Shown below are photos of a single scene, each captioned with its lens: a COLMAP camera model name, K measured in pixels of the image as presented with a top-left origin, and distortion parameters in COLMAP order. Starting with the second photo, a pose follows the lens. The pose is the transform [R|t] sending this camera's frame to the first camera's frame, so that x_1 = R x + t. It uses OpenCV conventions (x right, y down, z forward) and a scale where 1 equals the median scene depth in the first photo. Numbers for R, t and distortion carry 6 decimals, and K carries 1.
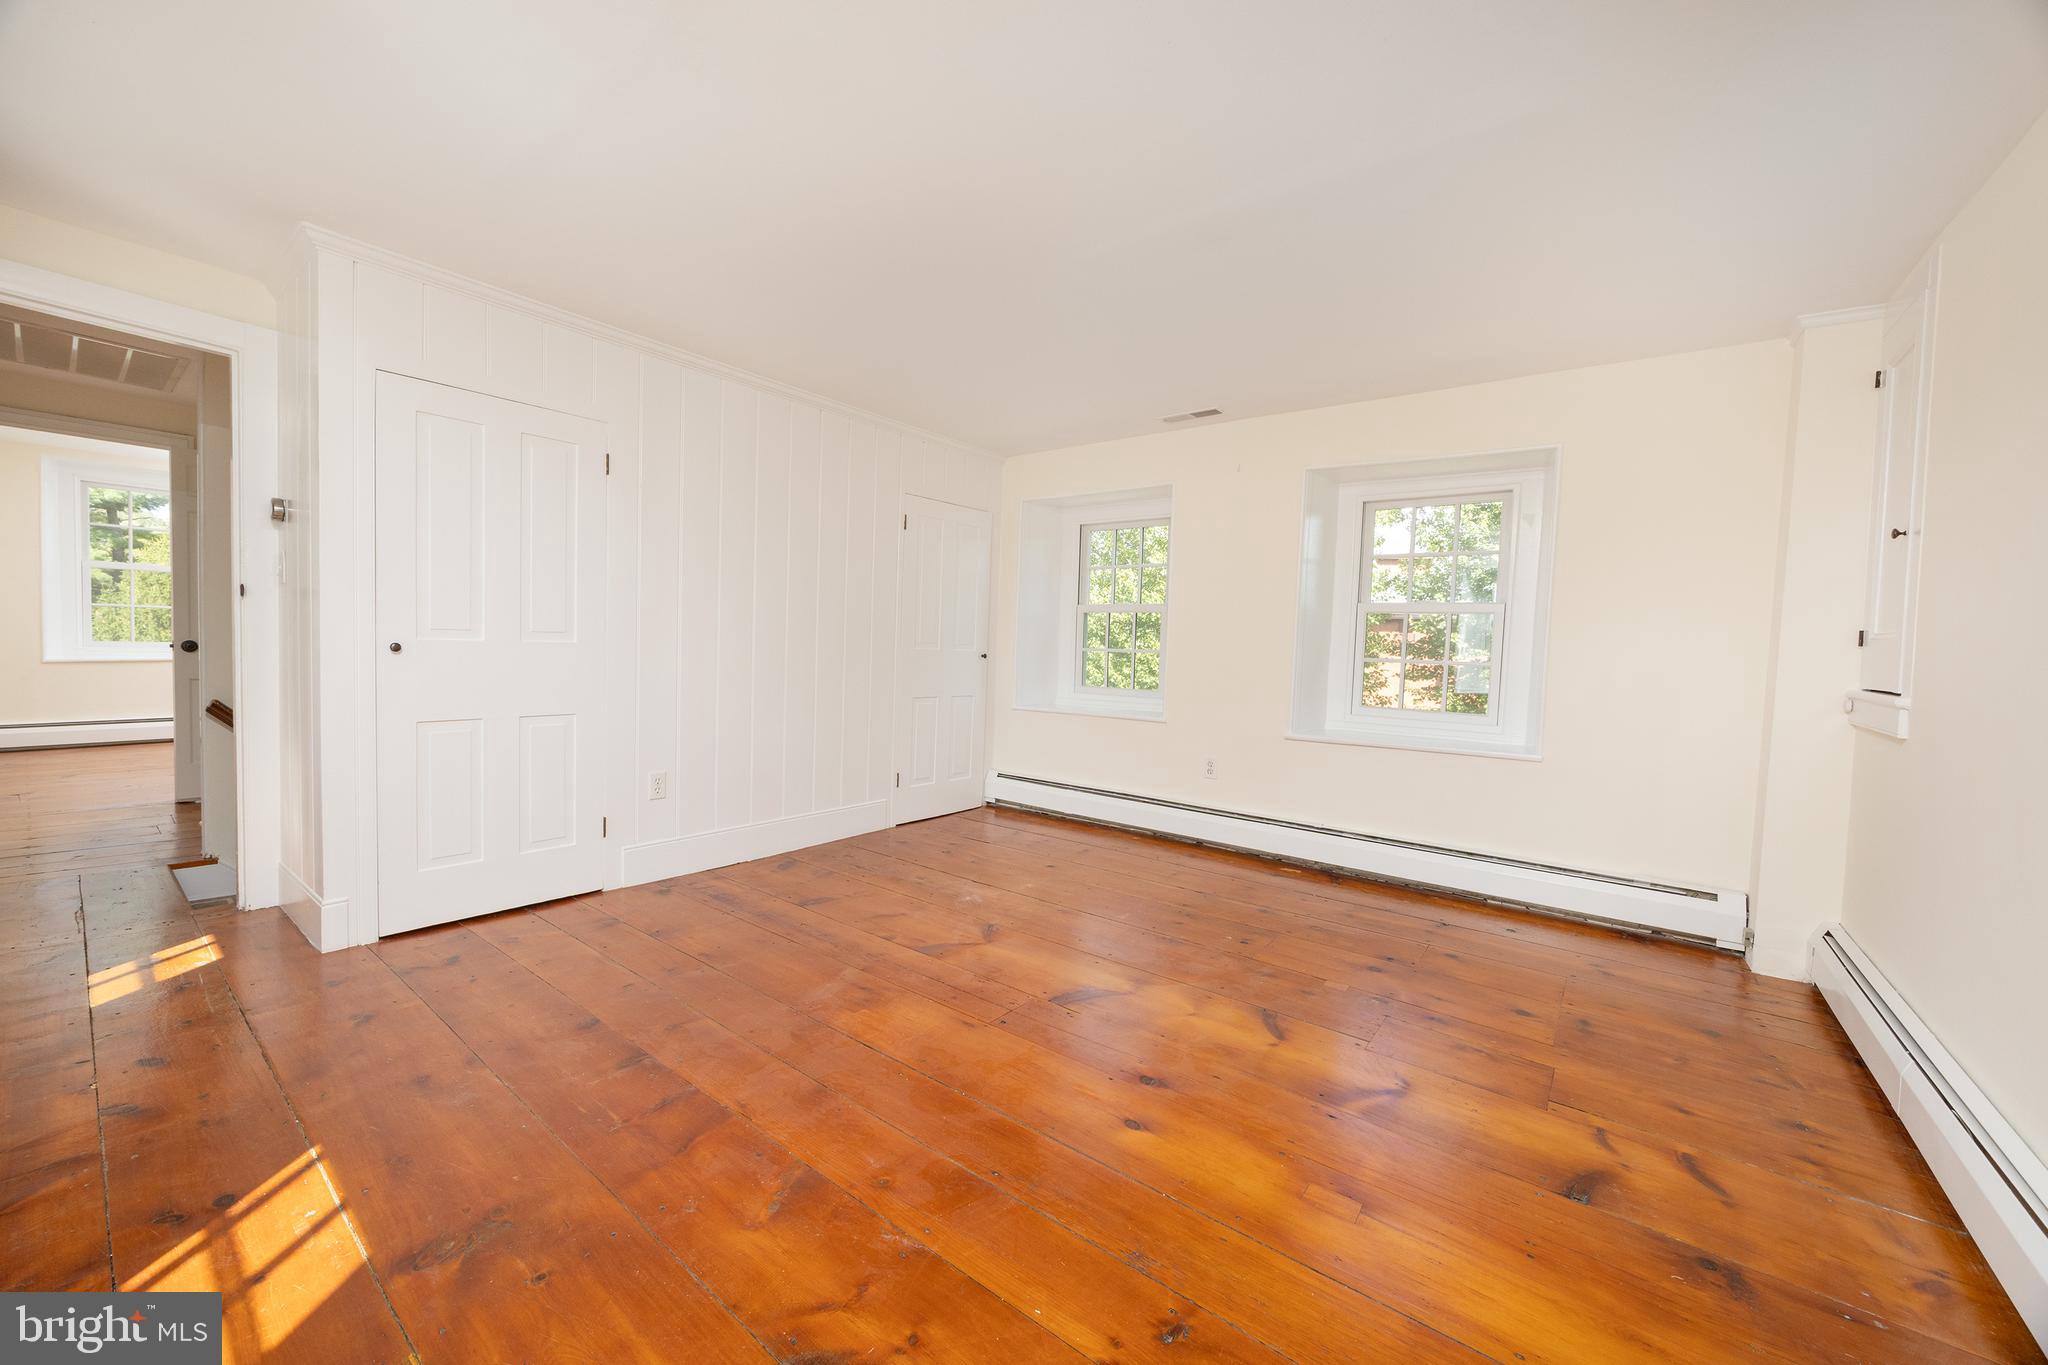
lens RADIAL K [[775.6, 0, 1030.2], [0, 775.6, 686.2], [0, 0, 1]] dist [-0.005357, 0.000193]
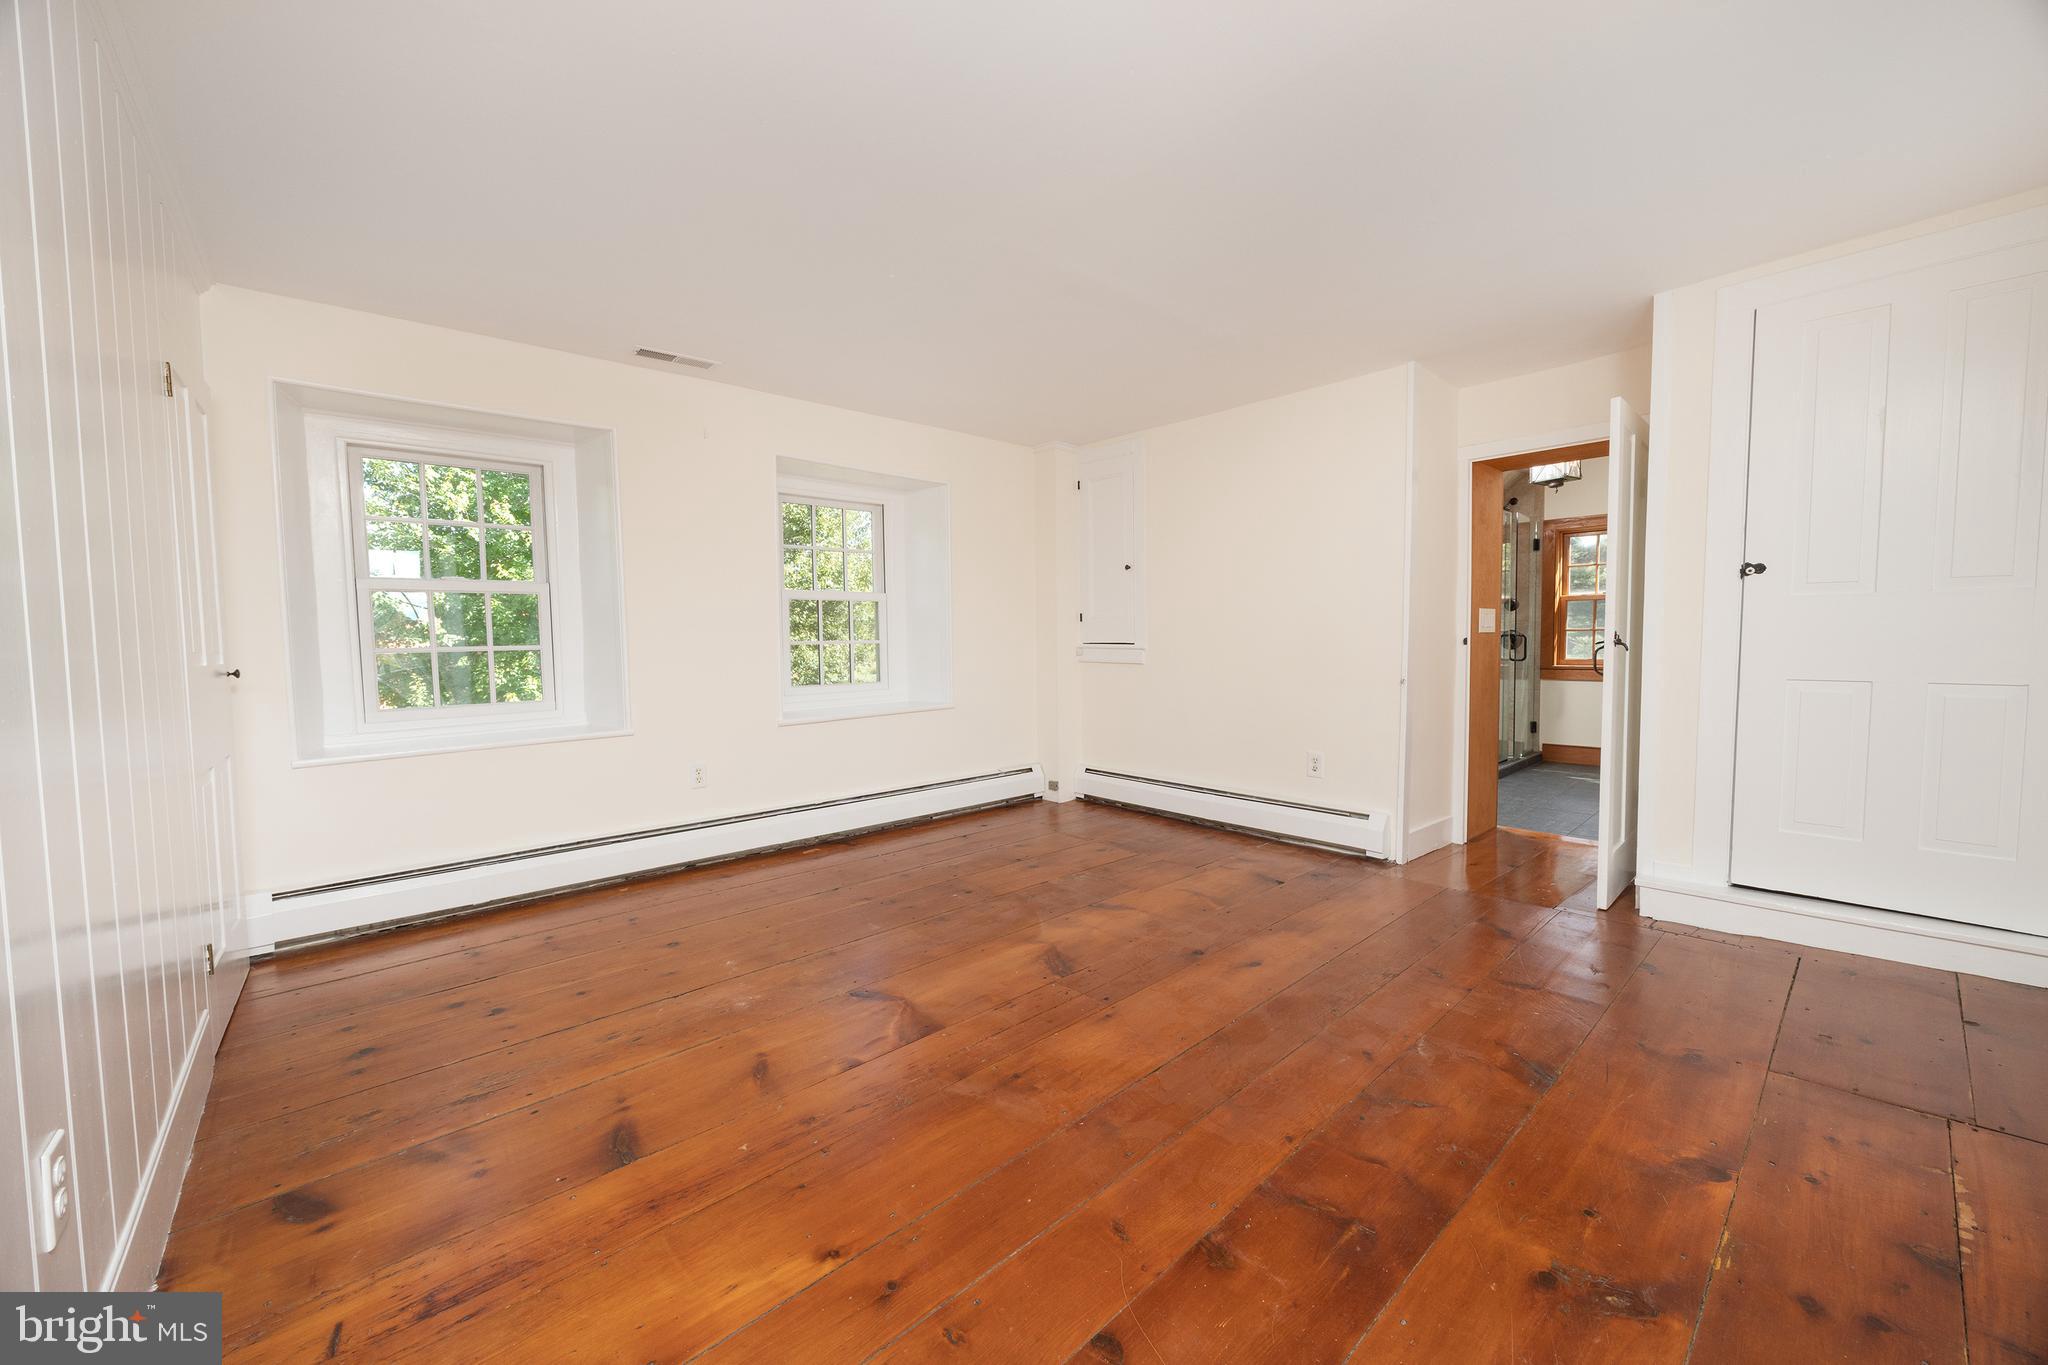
lens RADIAL K [[775.6, 0, 1037.9], [0, 775.6, 681.8], [0, 0, 1]] dist [-0.005357, 0.000193]
pose [[0.172867, -0.092735, 0.980570, -0.805665], [0.076458, 0.993817, 0.080509, -0.059588], [-0.981973, 0.061055, 0.178889, 0.693333]]
